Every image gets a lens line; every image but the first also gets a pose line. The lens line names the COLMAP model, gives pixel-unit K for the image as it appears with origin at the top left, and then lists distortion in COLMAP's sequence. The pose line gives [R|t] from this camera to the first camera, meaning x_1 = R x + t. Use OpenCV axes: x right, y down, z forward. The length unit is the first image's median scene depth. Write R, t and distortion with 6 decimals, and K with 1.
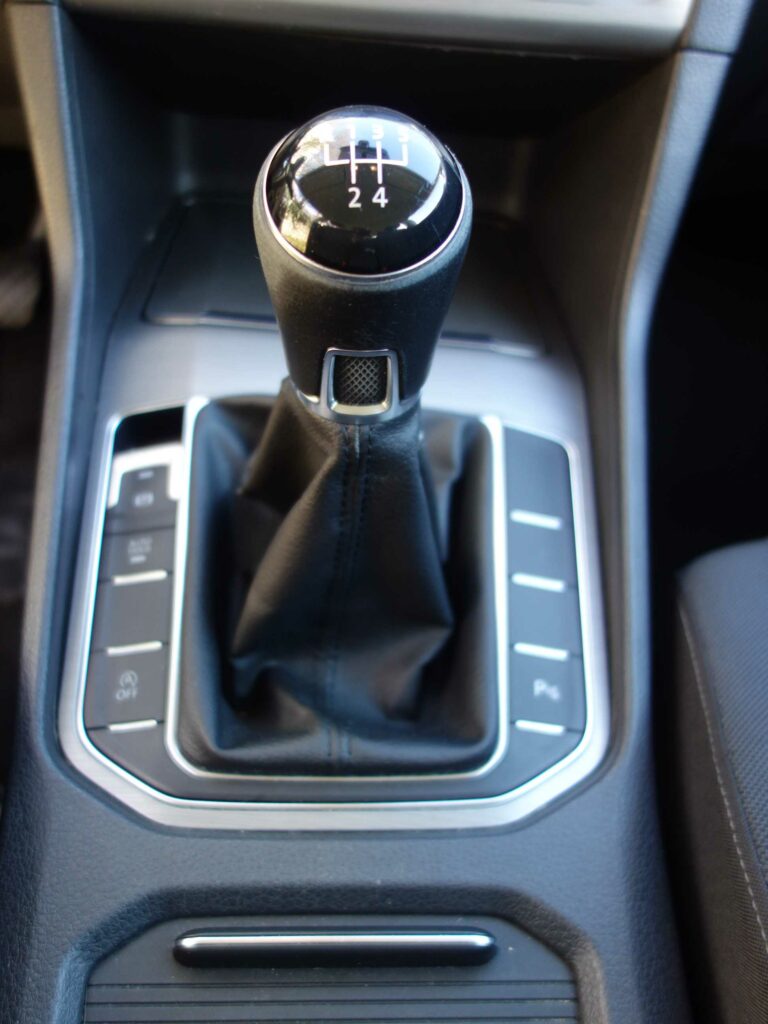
lens RADIAL K [[876.5, 0, 380.4], [0, 876.5, 513.5], [0, 0, 1]] dist [-0.003480, -0.006374]
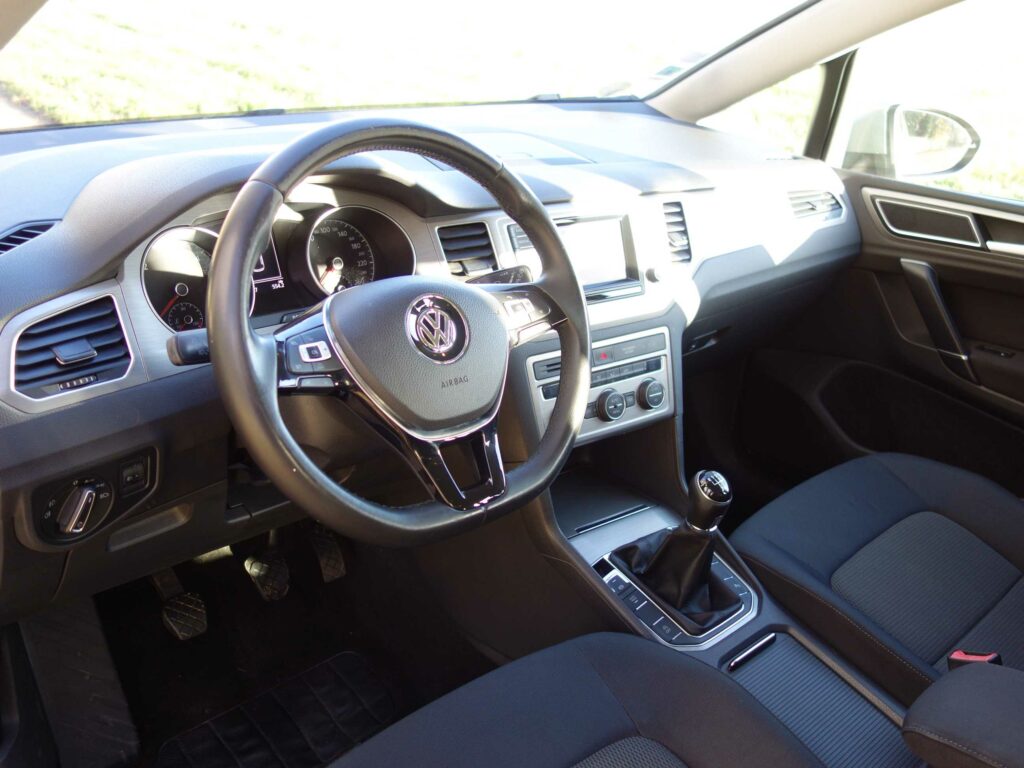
lens RADIAL K [[876.5, 0, 506.6], [0, 876.5, 388.8], [0, 0, 1]] dist [-0.003480, -0.006374]
pose [[0.775779, -0.269711, 0.570458, -2.375257], [0.412359, 0.900995, -0.134788, -0.437879], [-0.477626, 0.339799, 0.810191, -1.774374]]
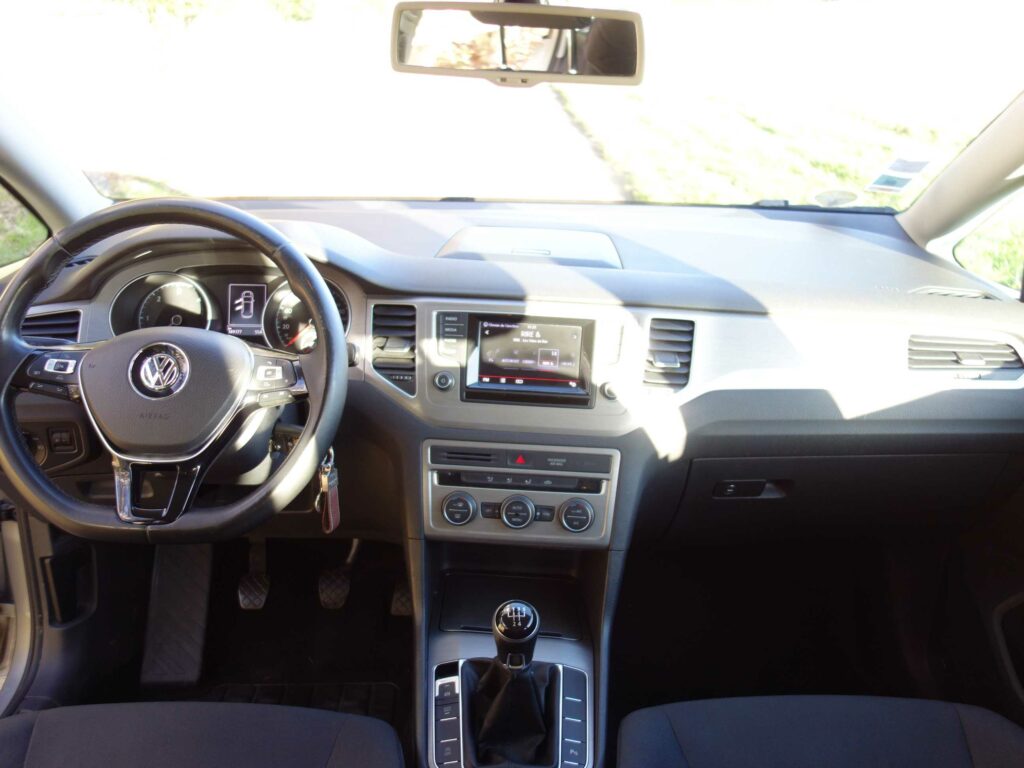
lens RADIAL K [[876.5, 0, 510.6], [0, 876.5, 384.9], [0, 0, 1]] dist [-0.003480, -0.006374]
pose [[0.999510, -0.022308, -0.021958, 0.052307], [0.012470, 0.927204, -0.374350, 0.140959], [0.028710, 0.373892, 0.927028, -2.423528]]
